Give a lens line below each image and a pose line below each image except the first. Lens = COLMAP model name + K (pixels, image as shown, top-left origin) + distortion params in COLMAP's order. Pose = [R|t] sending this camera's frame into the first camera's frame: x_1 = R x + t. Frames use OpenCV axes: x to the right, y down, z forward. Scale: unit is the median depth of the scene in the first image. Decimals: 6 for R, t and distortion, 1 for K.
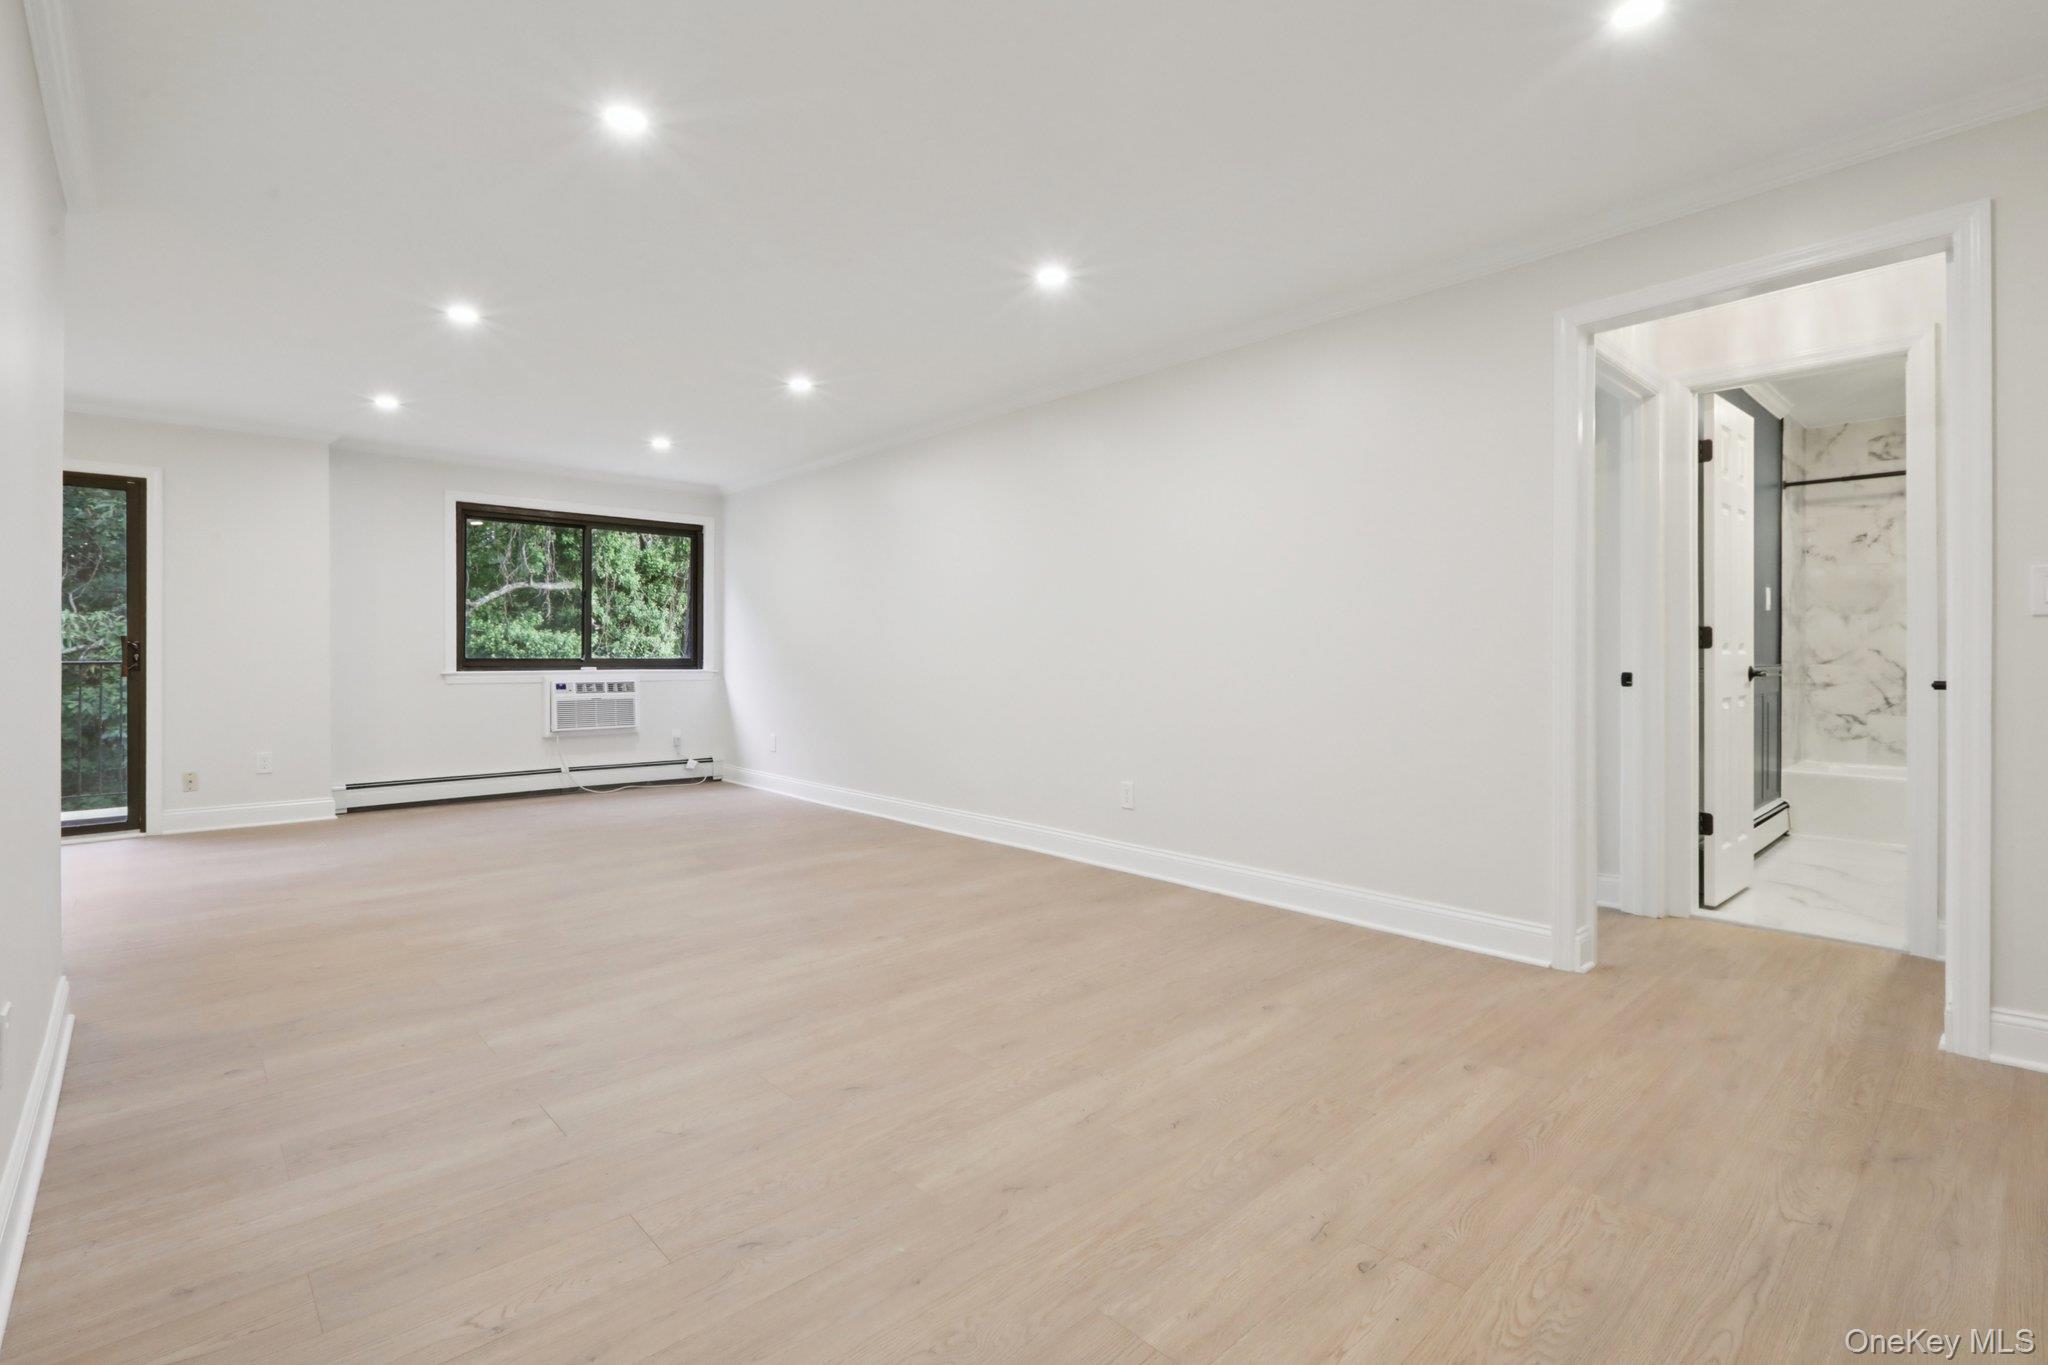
lens RADIAL K [[943.5, 0, 1008.2], [0, 943.5, 651.0], [0, 0, 1]] dist [-0.000273, 0.000209]
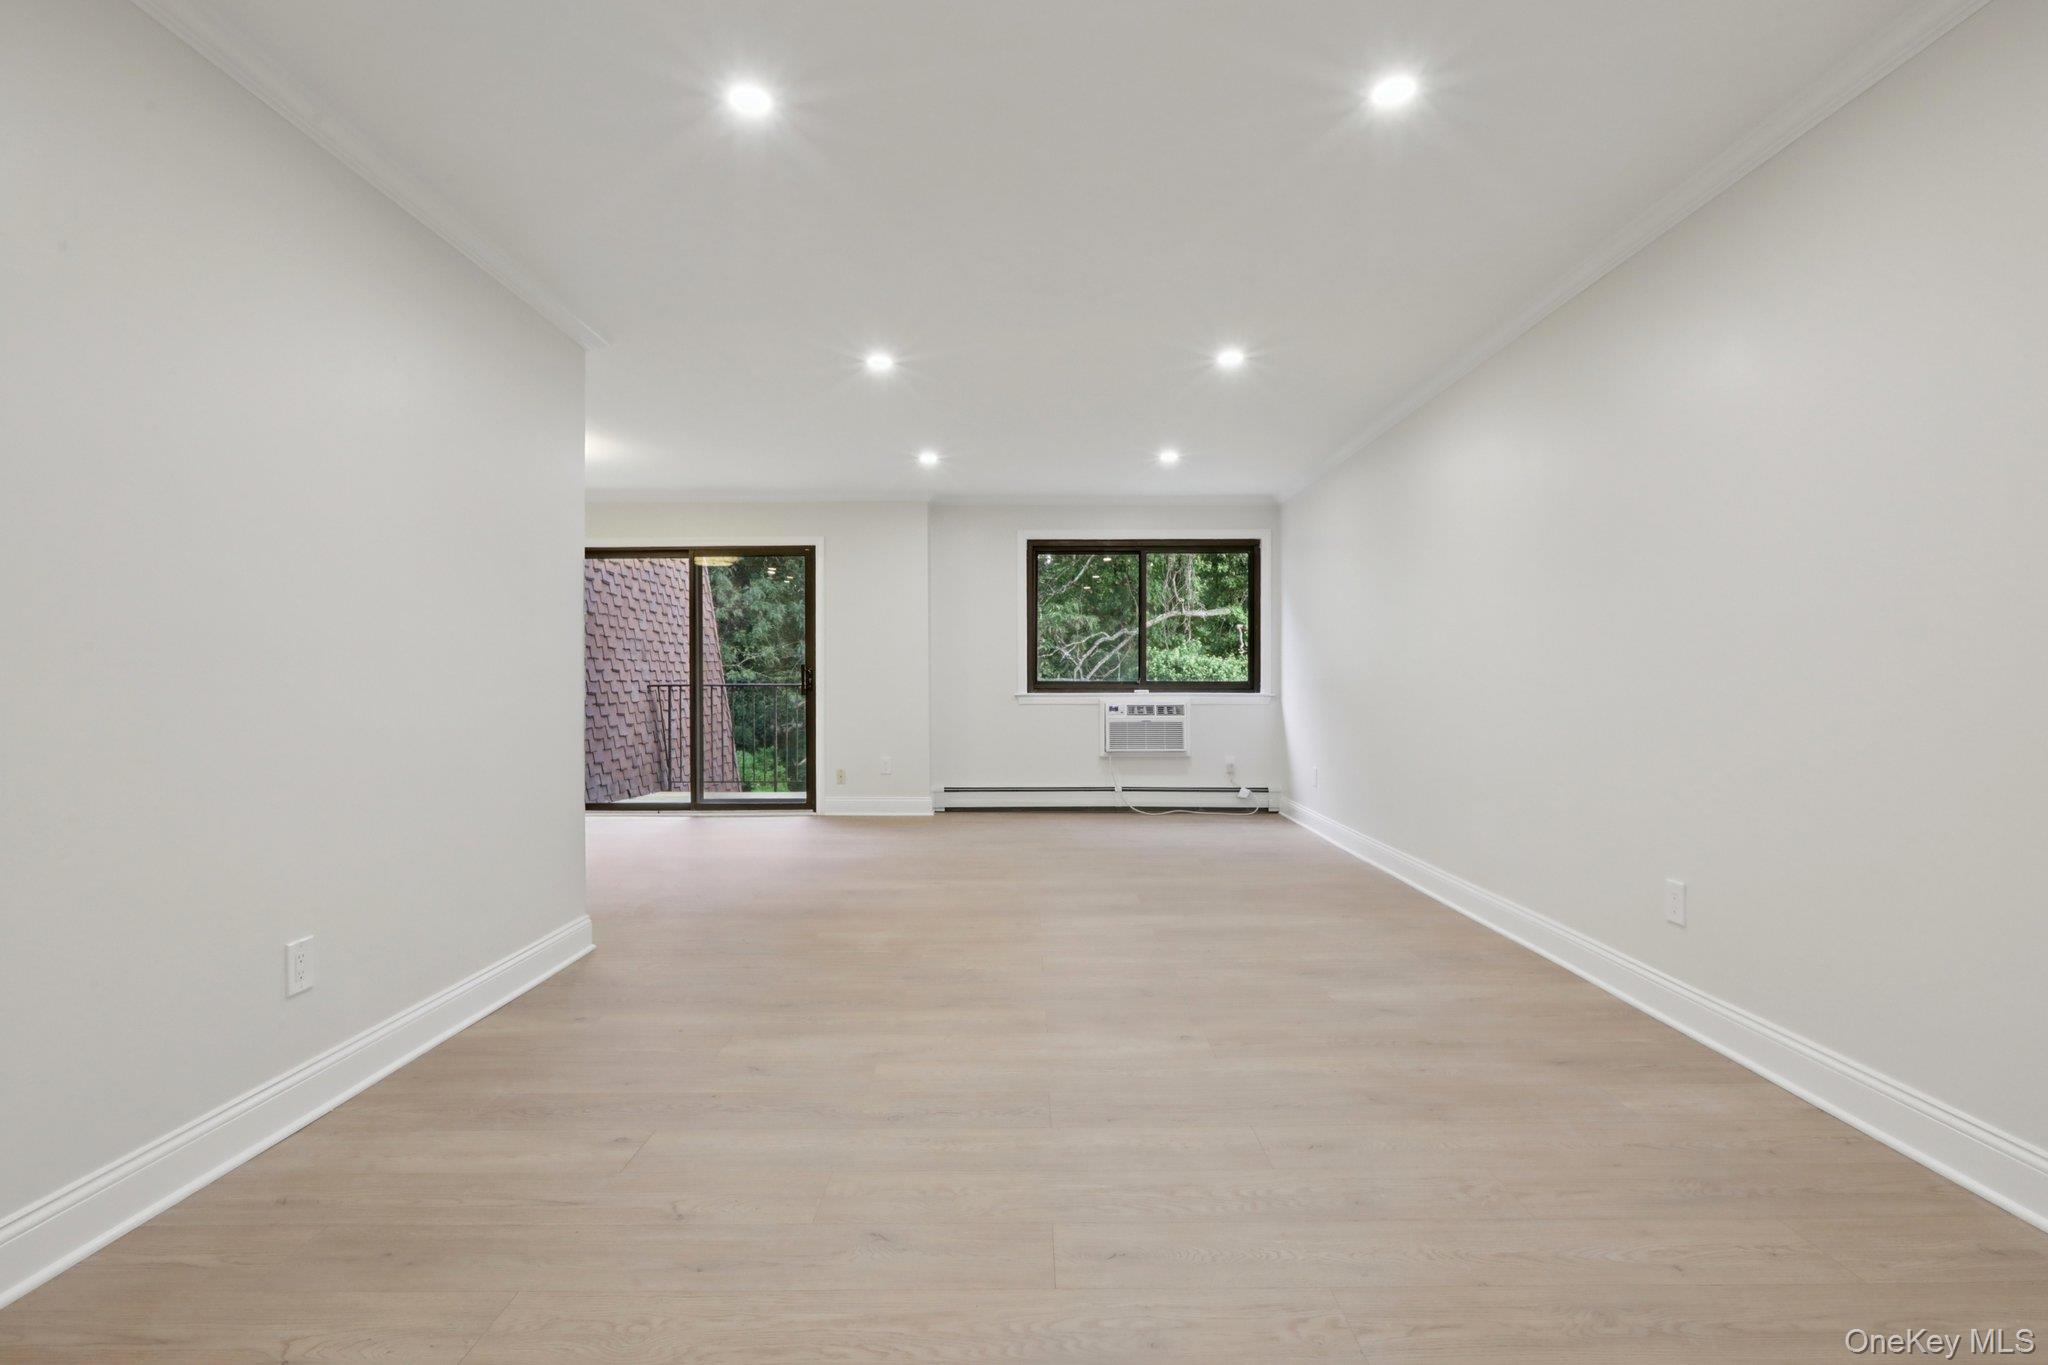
lens RADIAL K [[938.4, 0, 1020.9], [0, 938.4, 678.7], [0, 0, 1]] dist [-0.001517, 0.001206]
pose [[0.738923, -0.002938, -0.673783, 0.154707], [0.005759, 0.999982, 0.001955, 0.002780], [0.673765, -0.005325, 0.738926, 0.181885]]
